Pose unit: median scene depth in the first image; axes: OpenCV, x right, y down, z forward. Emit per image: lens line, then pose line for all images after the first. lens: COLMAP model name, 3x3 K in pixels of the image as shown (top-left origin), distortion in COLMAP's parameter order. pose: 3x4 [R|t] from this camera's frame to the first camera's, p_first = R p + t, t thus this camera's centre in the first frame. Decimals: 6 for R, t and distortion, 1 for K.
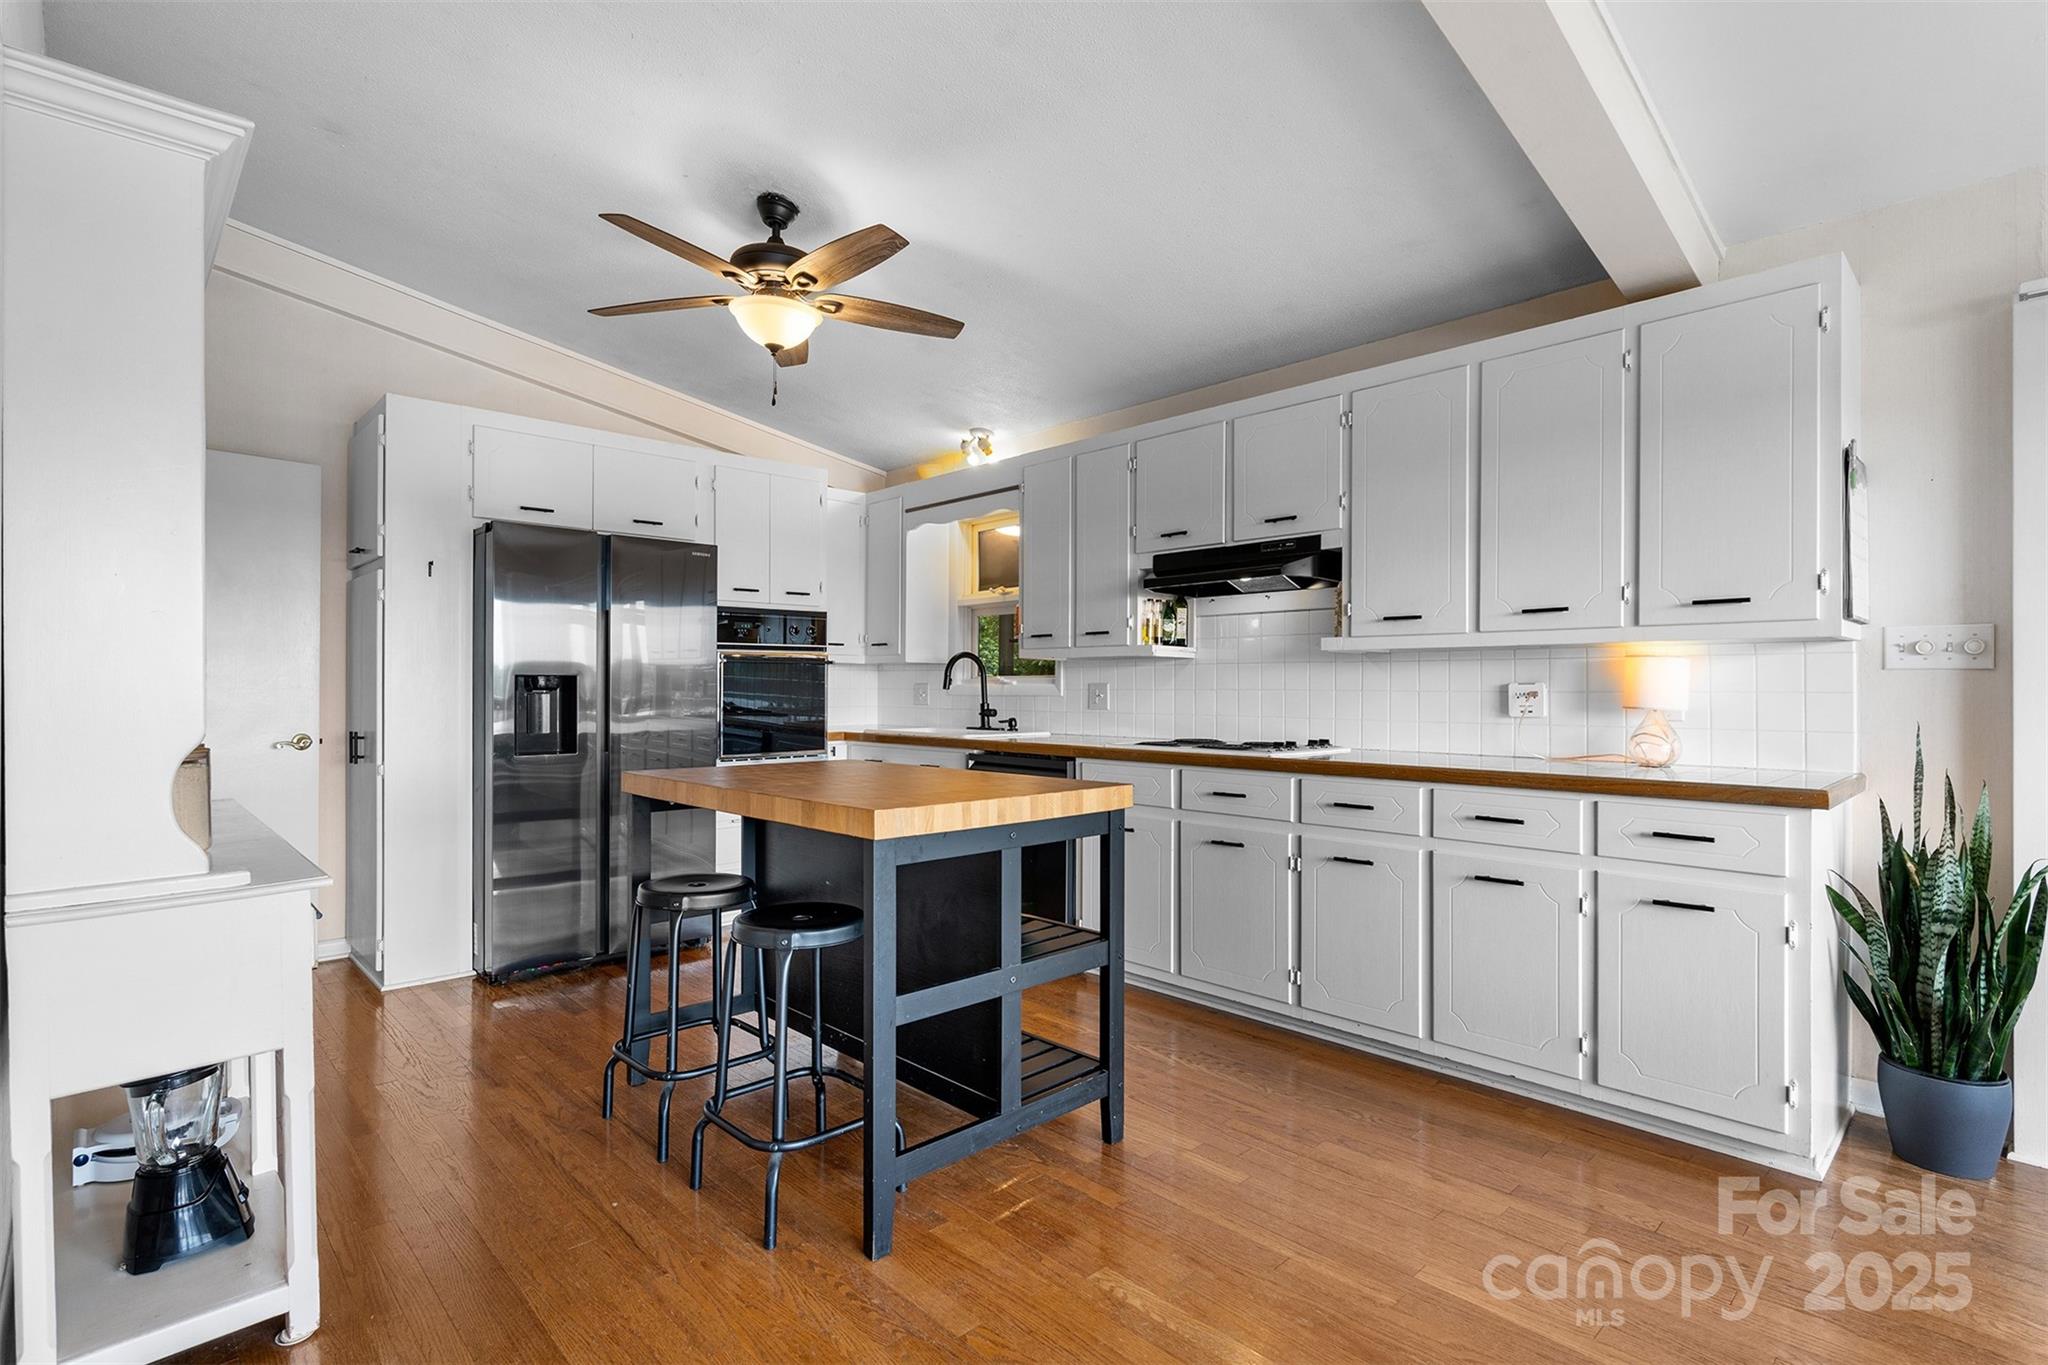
lens RADIAL K [[990.5, 0, 1014.0], [0, 990.5, 681.9], [0, 0, 1]] dist [-0.003228, 0.000446]
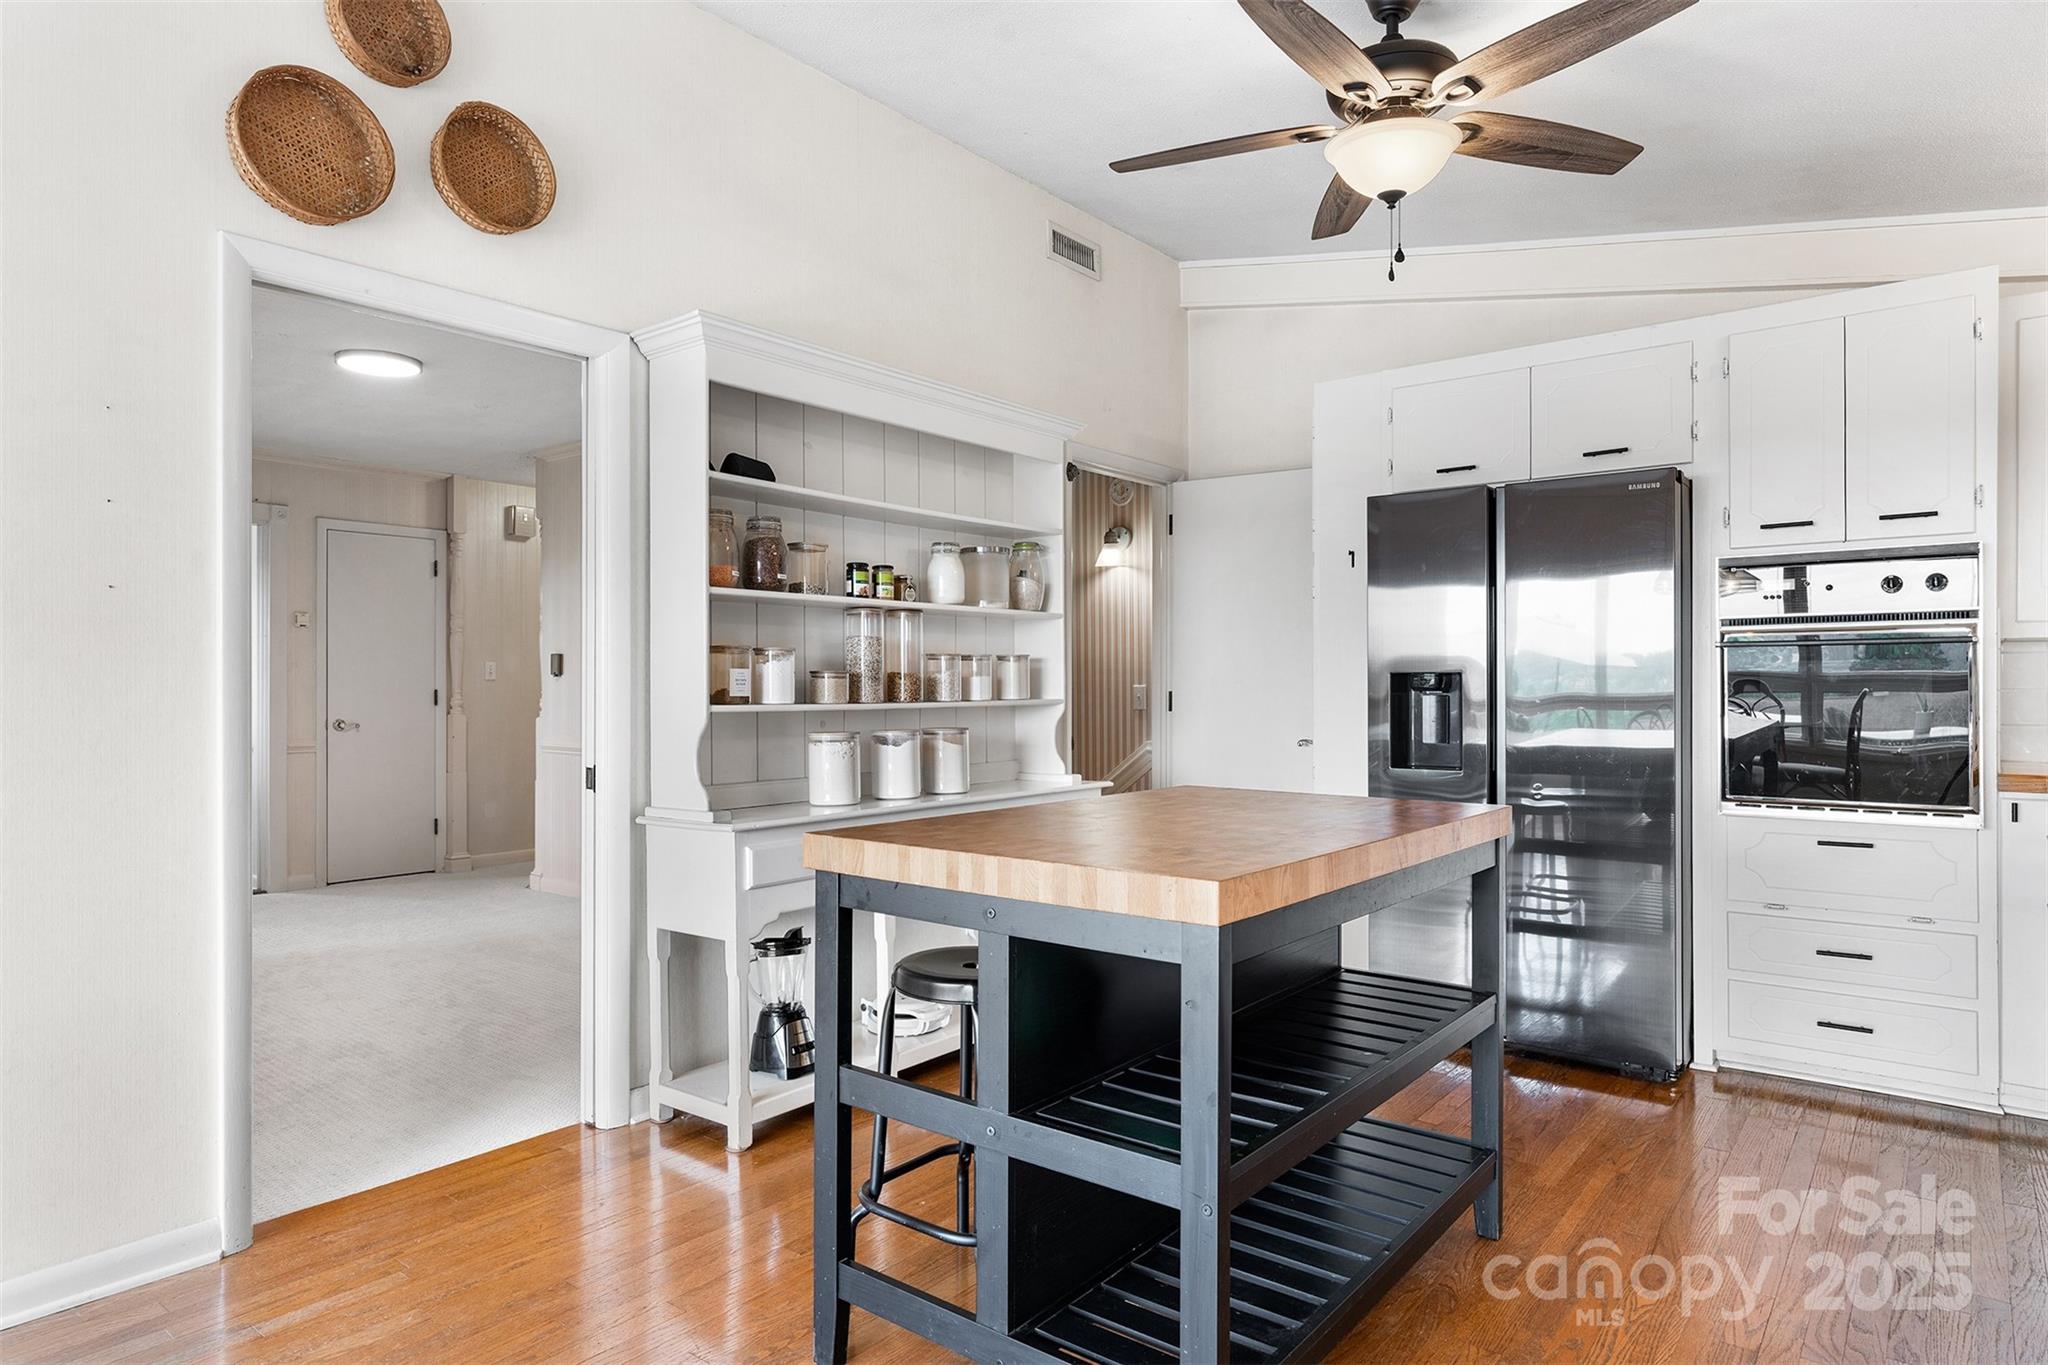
lens RADIAL K [[1199.1, 0, 1024.9], [0, 1199.1, 682.6], [0, 0, 1]] dist [-0.003840, -0.002379]
pose [[0.126903, -0.002276, -0.991913, 0.456938], [0.006599, 0.999977, -0.001450, 0.000800], [0.991893, -0.006361, 0.126915, 0.524071]]
